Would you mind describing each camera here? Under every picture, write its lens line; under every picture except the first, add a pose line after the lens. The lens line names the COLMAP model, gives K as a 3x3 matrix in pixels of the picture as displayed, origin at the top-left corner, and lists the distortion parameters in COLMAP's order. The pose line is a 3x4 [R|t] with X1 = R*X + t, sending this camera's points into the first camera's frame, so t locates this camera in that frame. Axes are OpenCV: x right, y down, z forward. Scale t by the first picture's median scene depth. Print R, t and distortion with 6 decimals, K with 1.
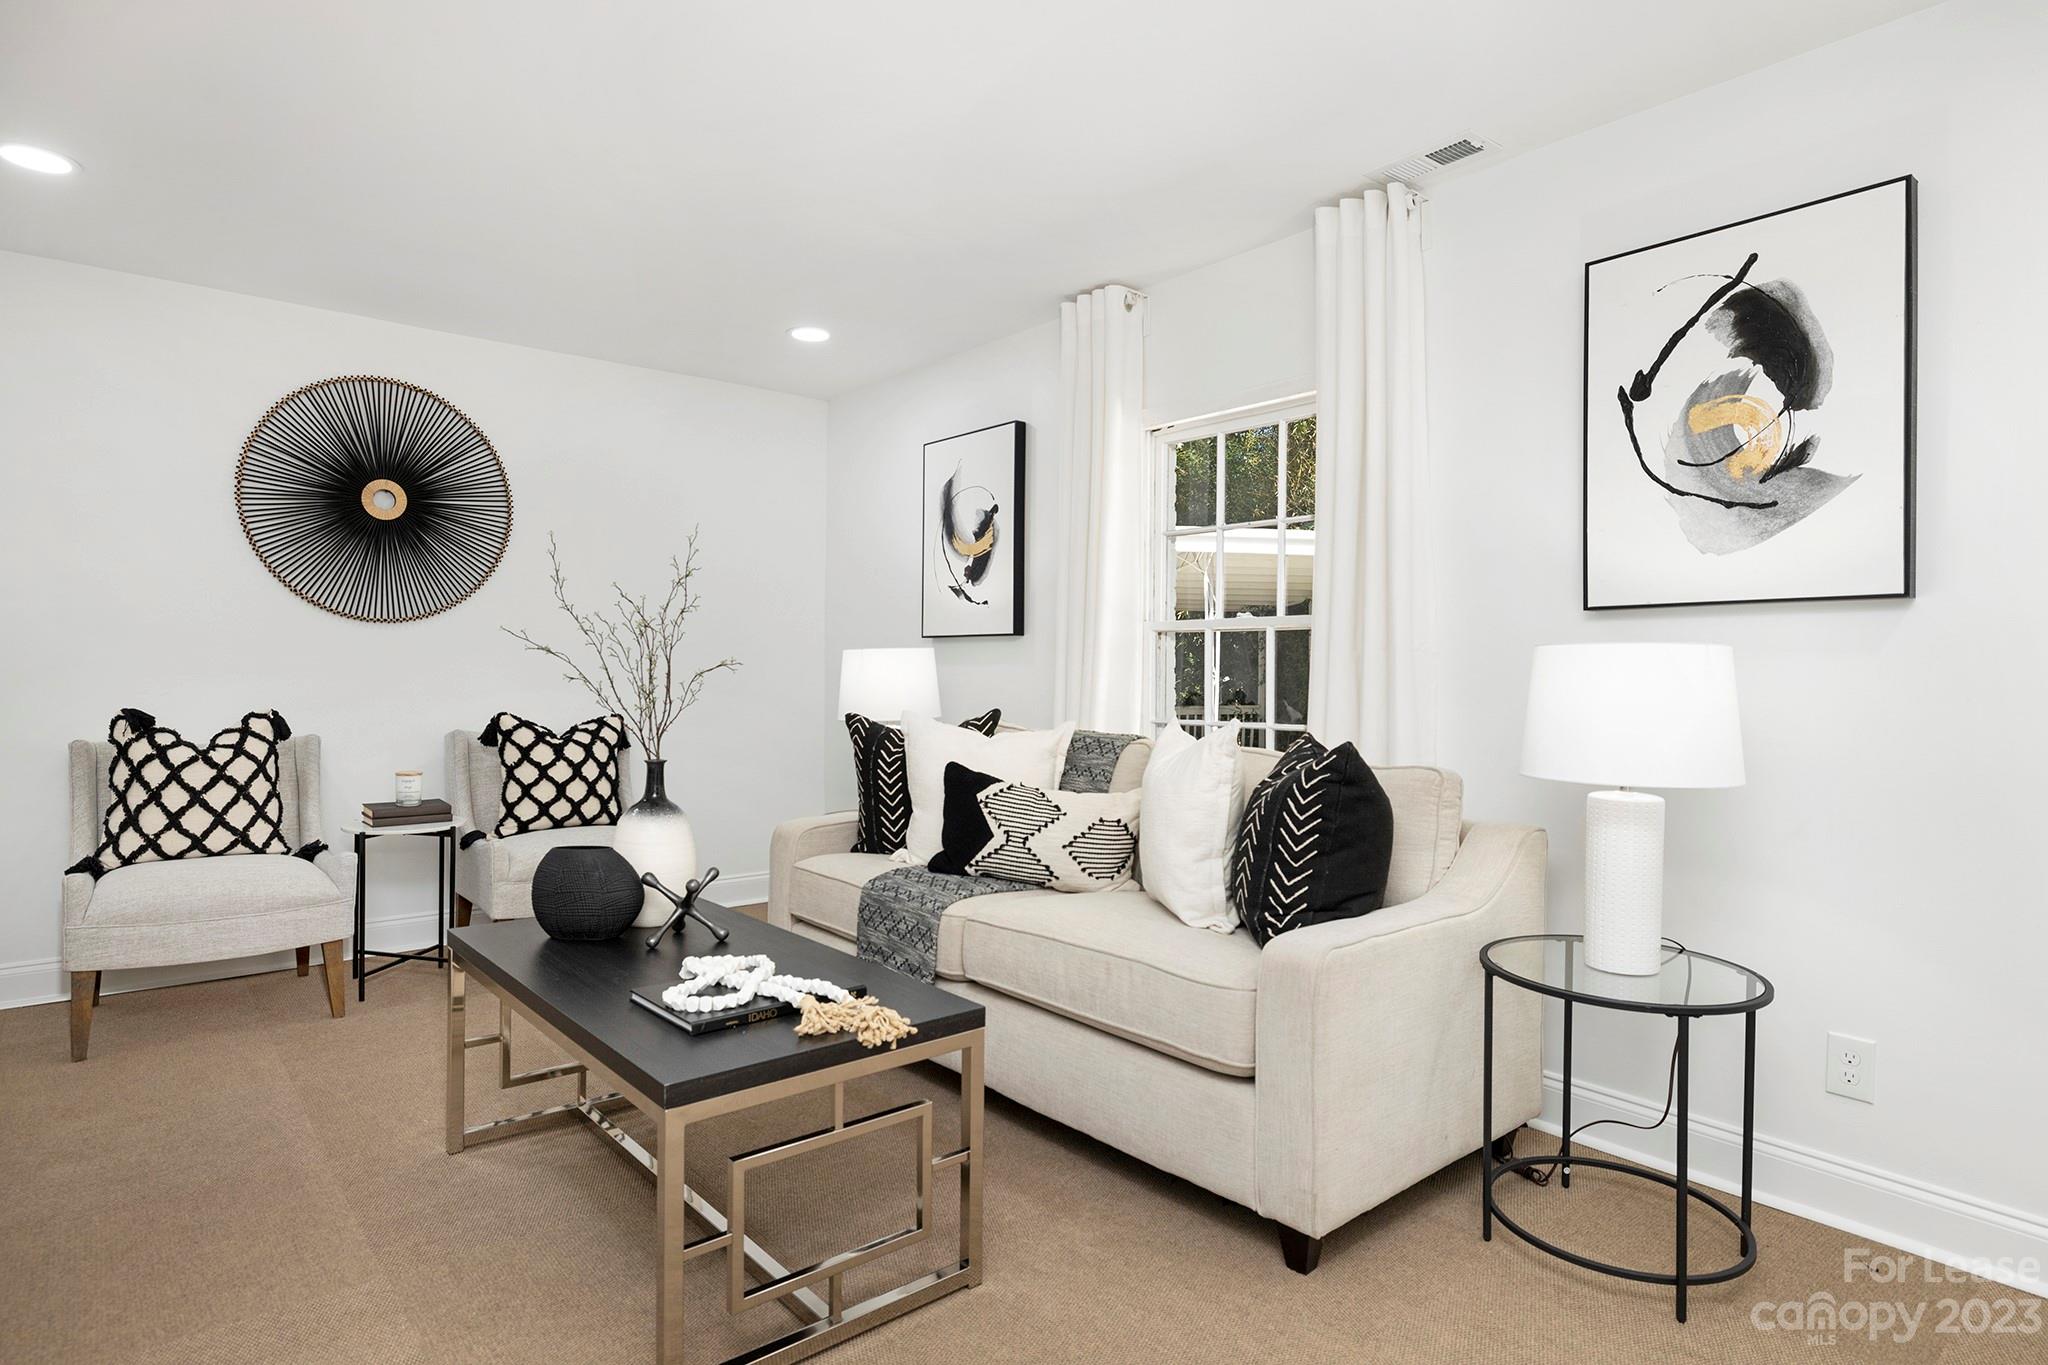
lens RADIAL K [[1114.6, 0, 1019.4], [0, 1114.6, 683.8], [0, 0, 1]] dist [-0.004274, 0.001854]
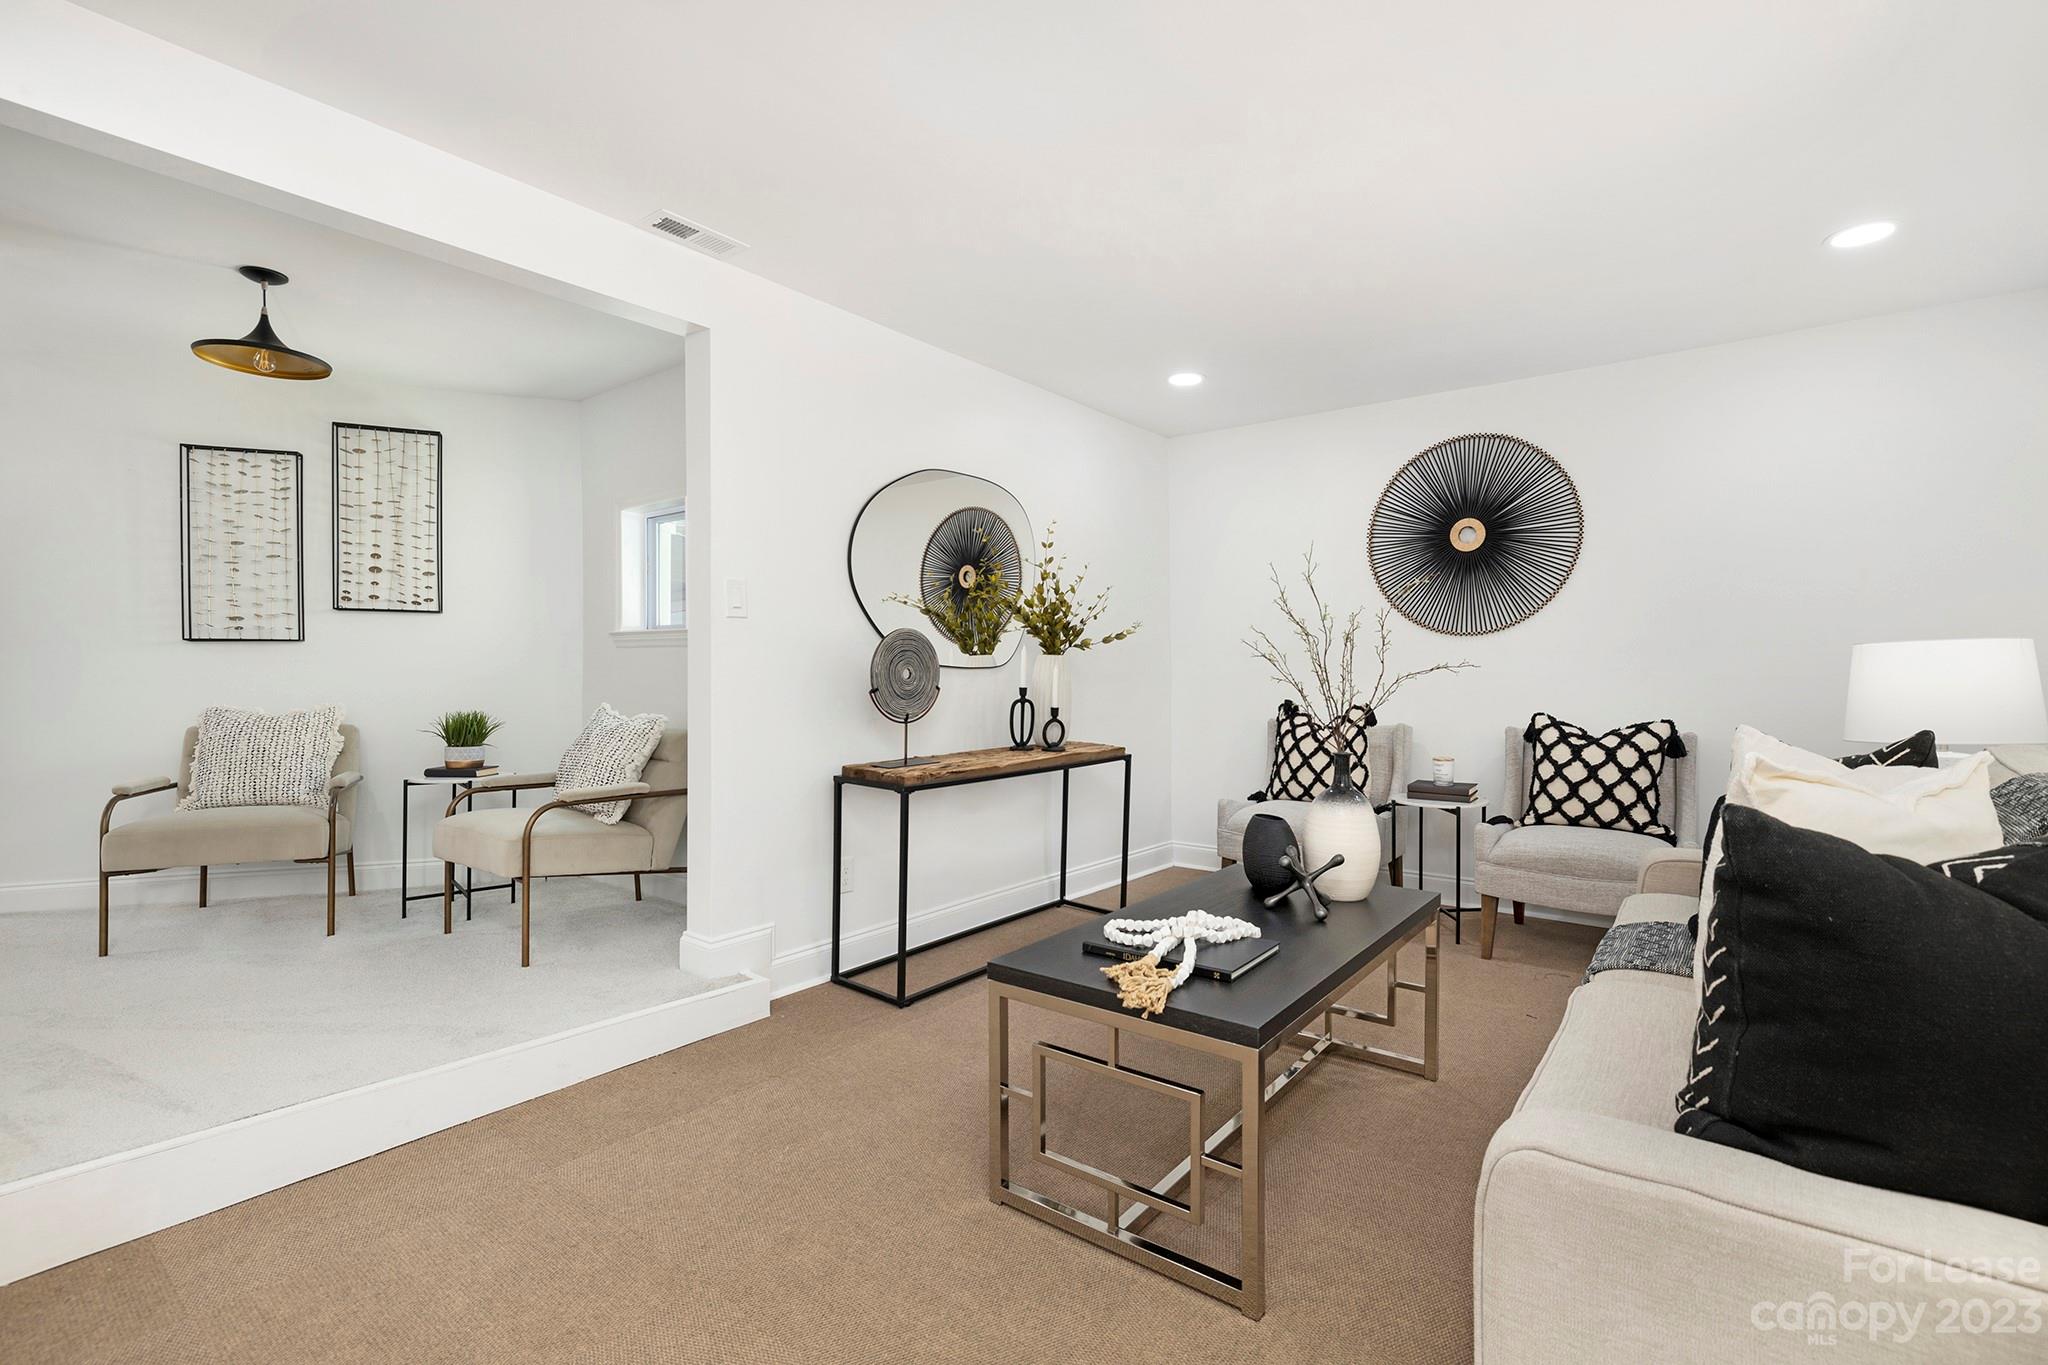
lens RADIAL K [[956.4, 0, 1020.1], [0, 956.4, 676.7], [0, 0, 1]] dist [0.002624, 0.000214]
pose [[0.188668, 0.000142, -0.982041, 0.371826], [-0.009501, 0.999953, -0.001680, -0.003385], [0.981995, 0.009647, 0.188661, 0.327022]]
